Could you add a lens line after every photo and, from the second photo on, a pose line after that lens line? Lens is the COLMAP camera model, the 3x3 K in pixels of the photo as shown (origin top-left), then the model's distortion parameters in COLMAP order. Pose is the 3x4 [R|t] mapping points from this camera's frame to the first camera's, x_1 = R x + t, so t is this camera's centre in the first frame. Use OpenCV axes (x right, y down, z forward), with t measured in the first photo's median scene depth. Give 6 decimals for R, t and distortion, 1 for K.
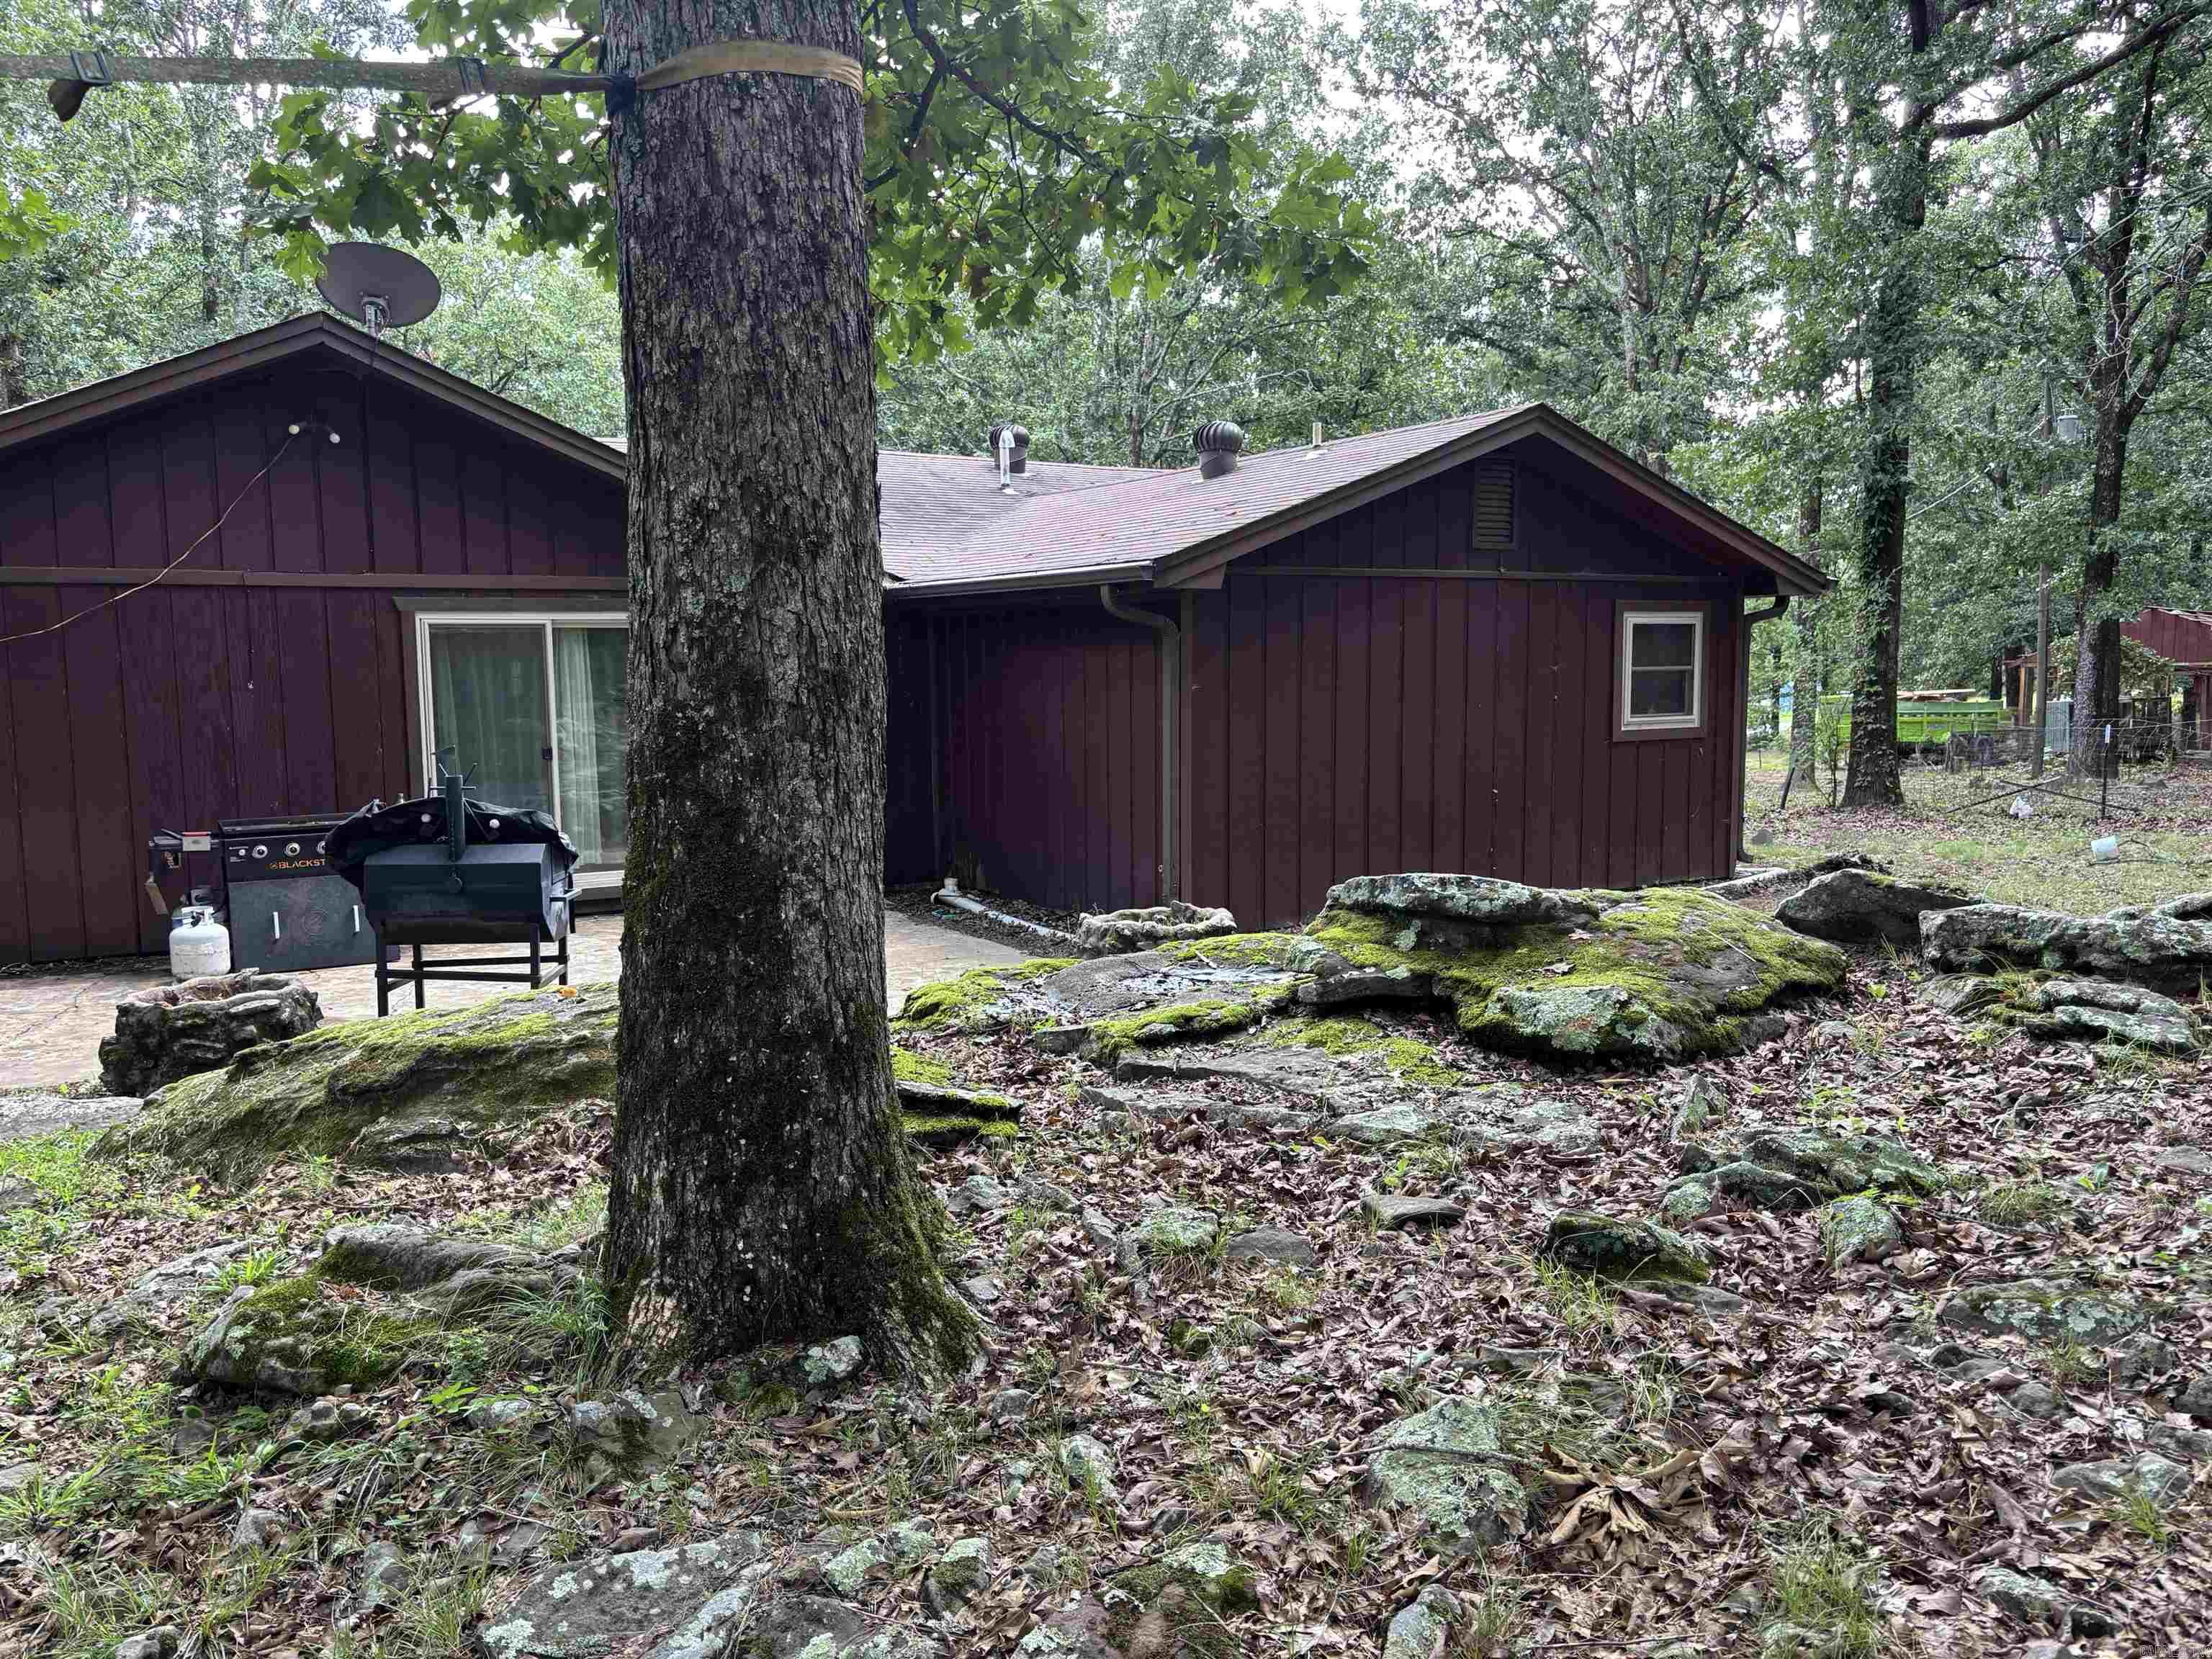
lens RADIAL K [[1675.0, 0, 1108.5], [0, 1675.0, 827.5], [0, 0, 1]] dist [0.052930, -0.060285]
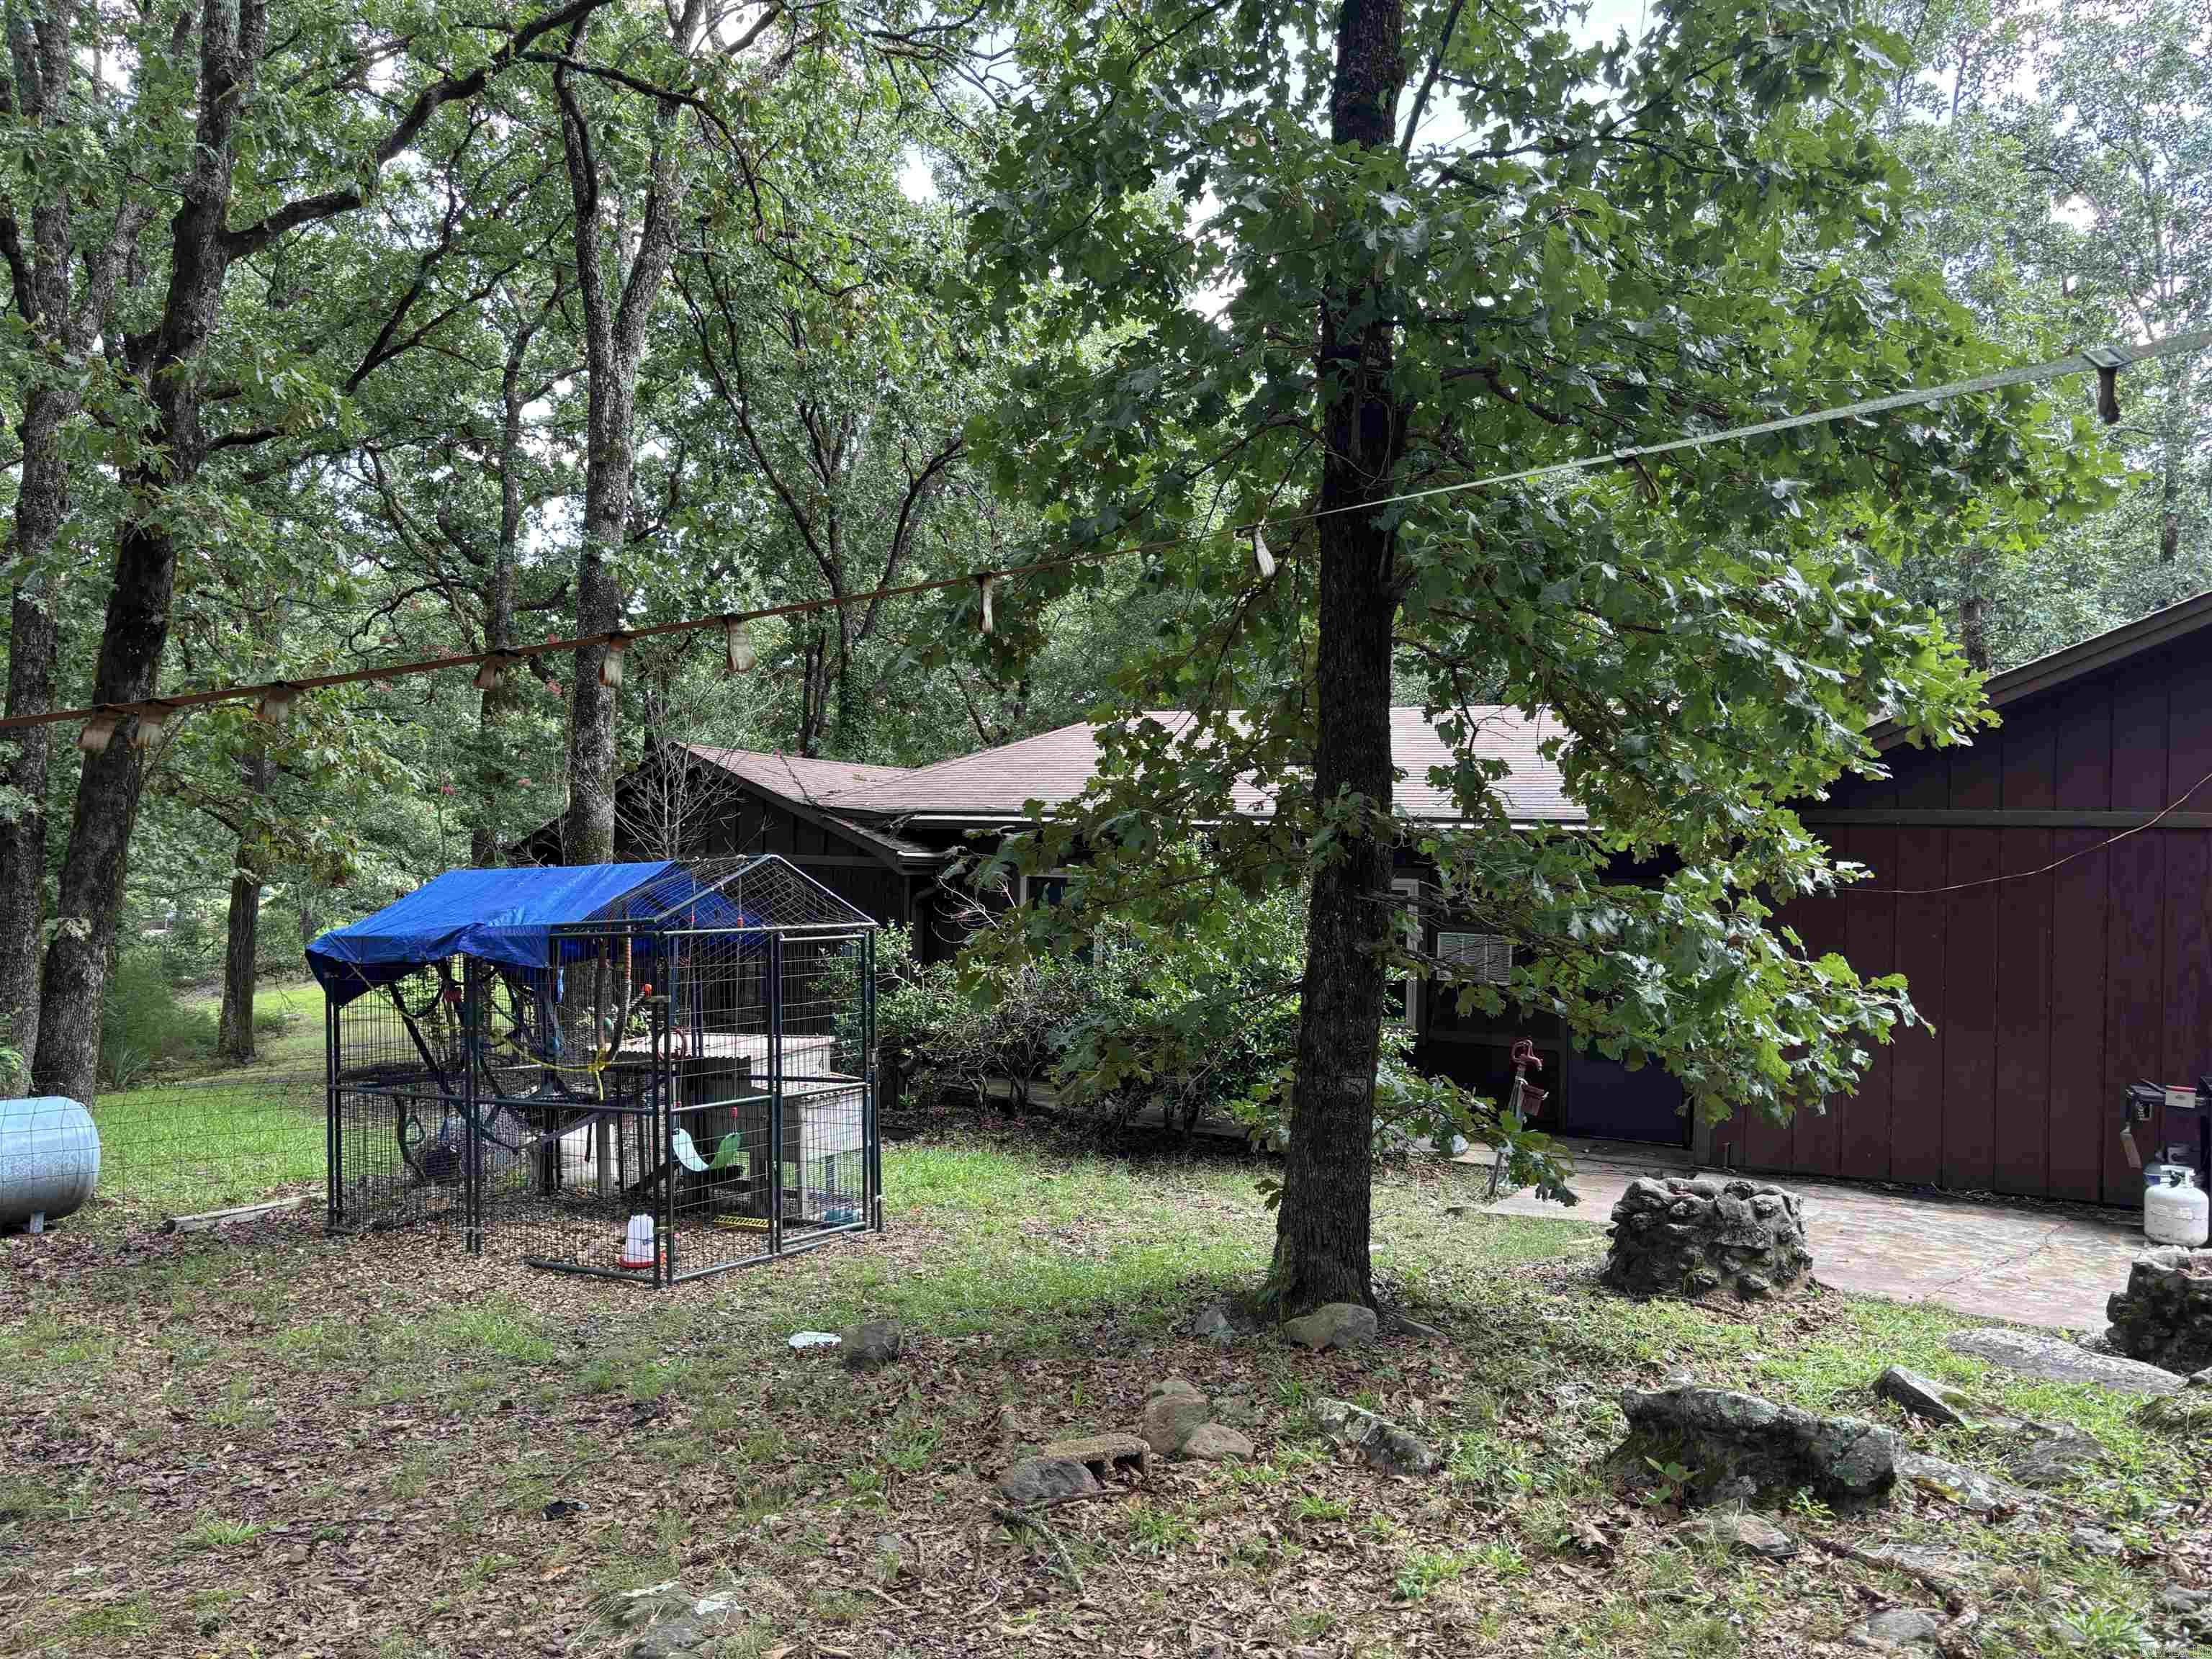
lens RADIAL K [[1675.8, 0, 1135.4], [0, 1675.8, 854.9], [0, 0, 1]] dist [0.060471, -0.057851]
pose [[0.542398, 0.016715, -0.839955, -0.114628], [-0.120937, 0.990942, -0.058374, 0.000562], [0.831372, 0.133244, 0.539506, -0.034026]]
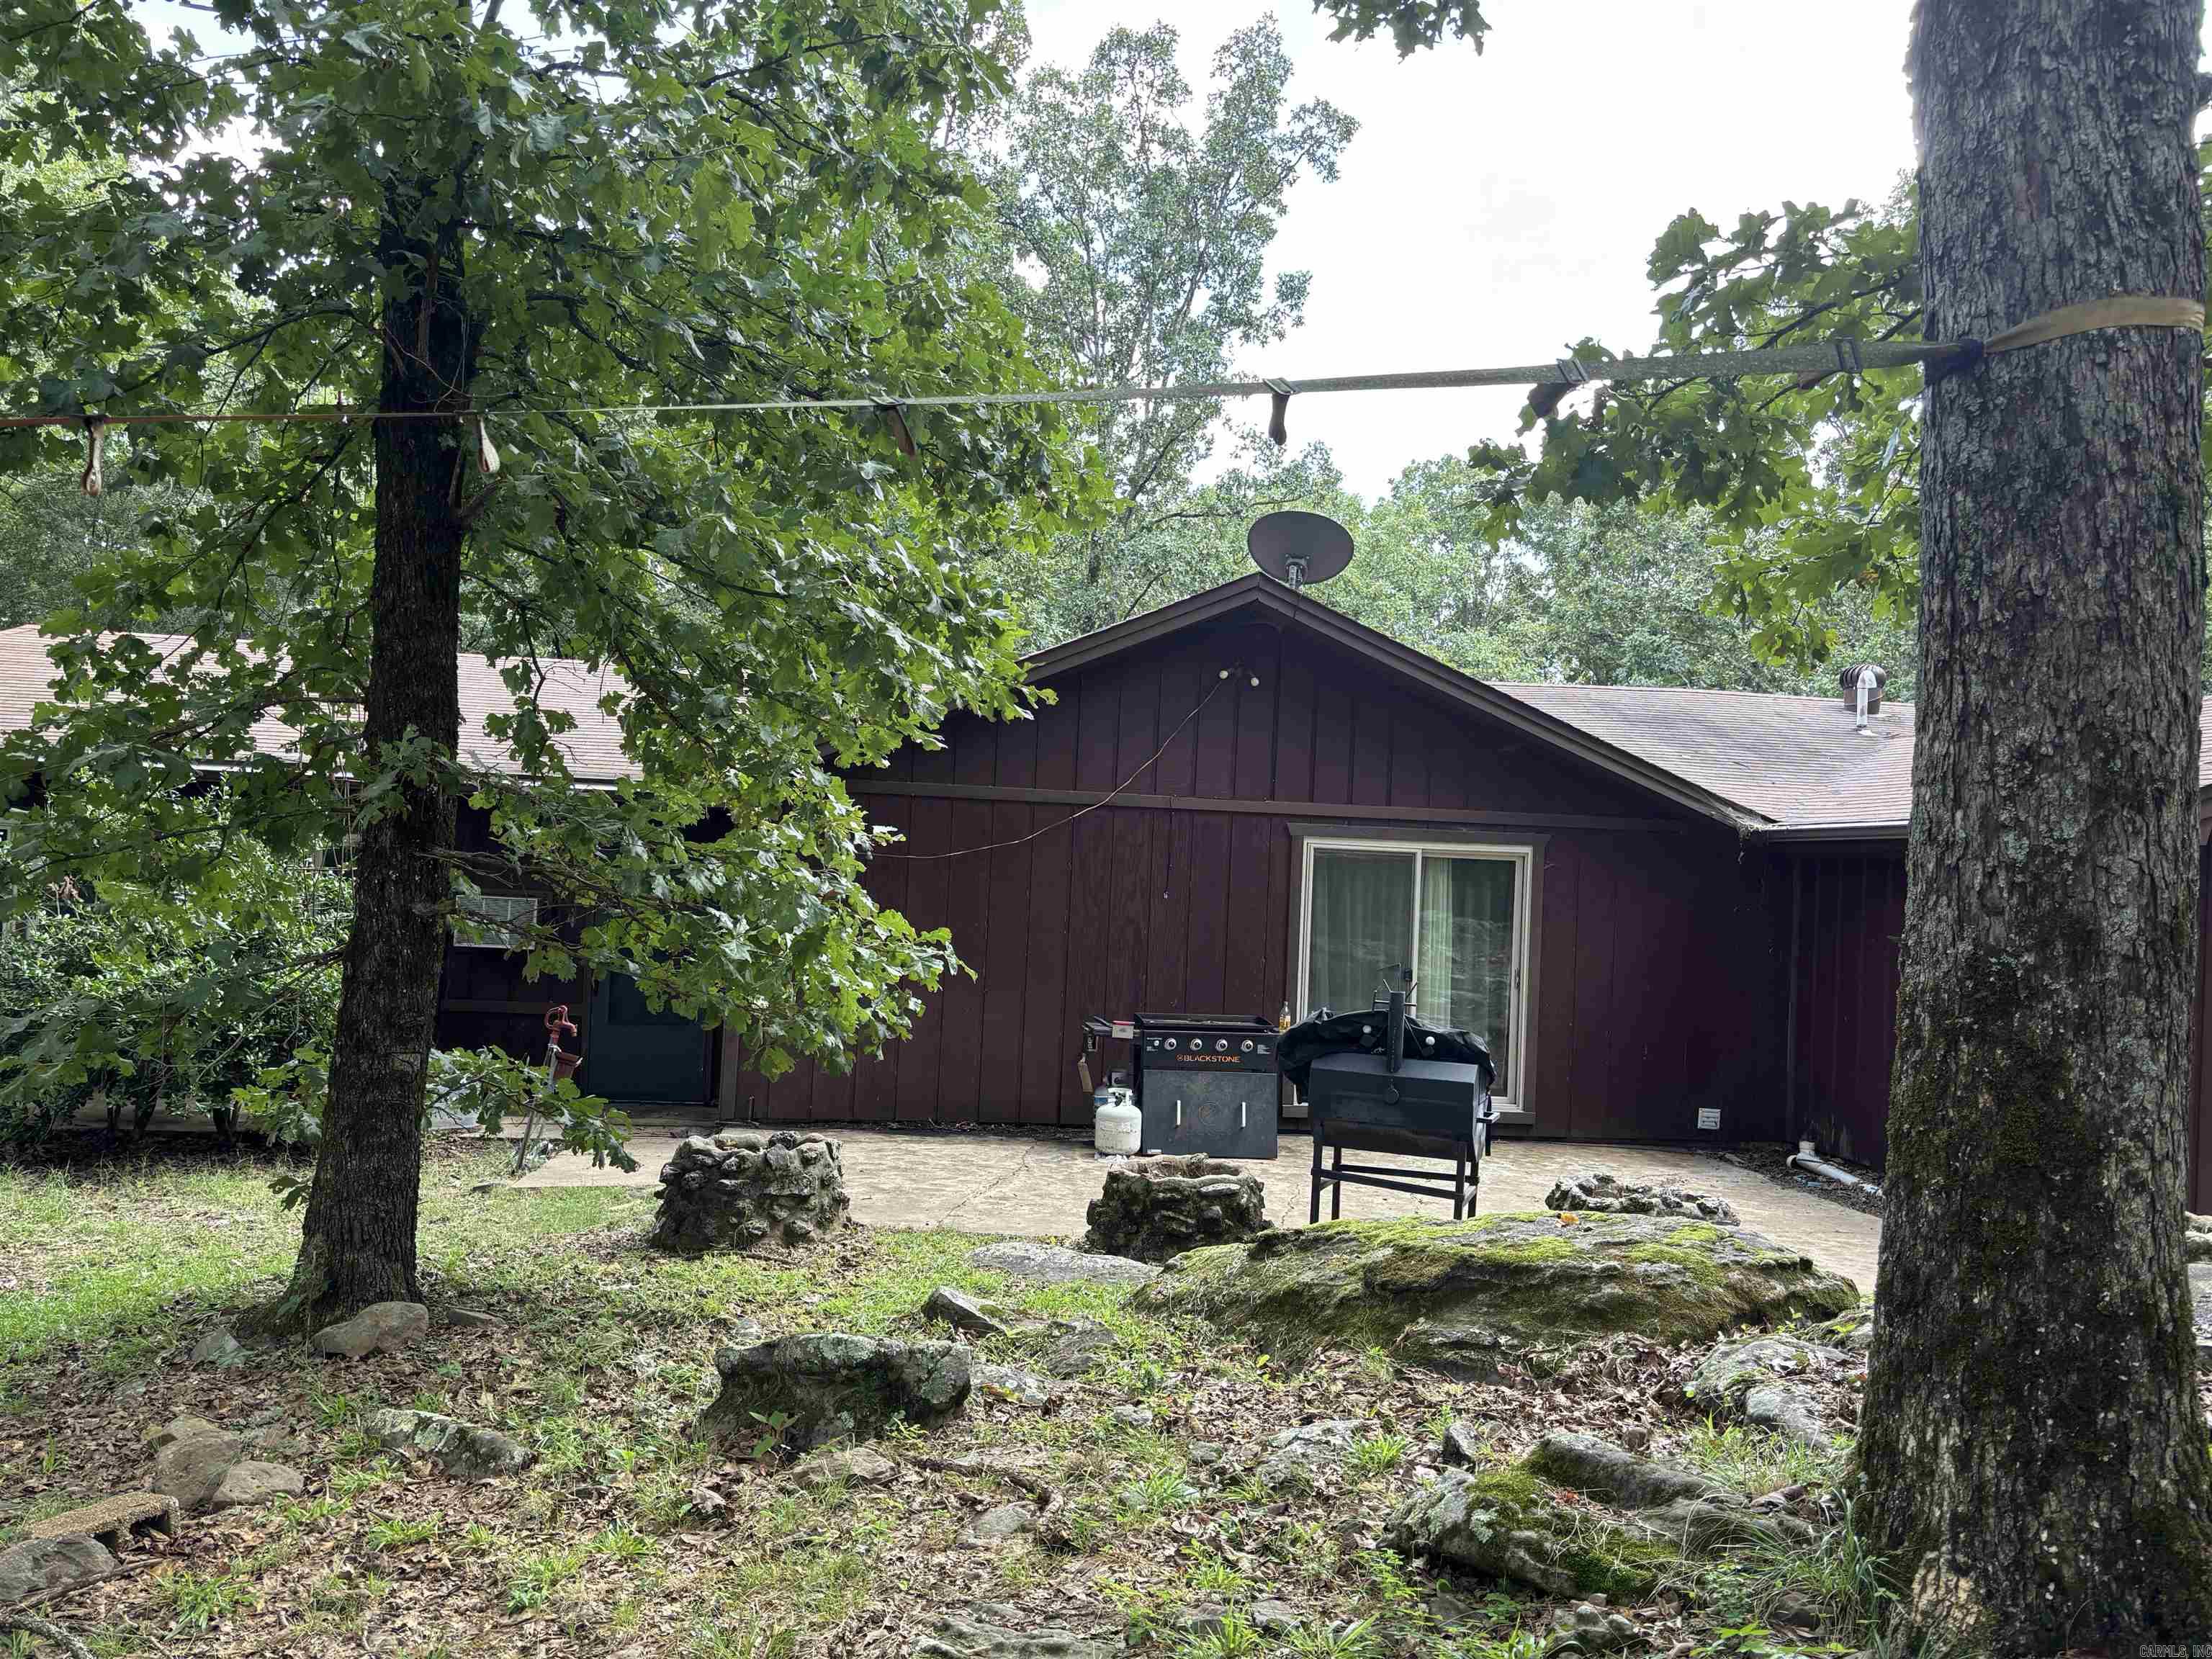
lens RADIAL K [[1674.5, 0, 1116.4], [0, 1674.5, 844.0], [0, 0, 1]] dist [0.053231, -0.060388]
pose [[0.911442, 0.042023, -0.409276, -0.180449], [-0.094213, 0.989656, -0.108193, 0.011466], [0.400496, 0.137171, 0.905973, -0.057510]]
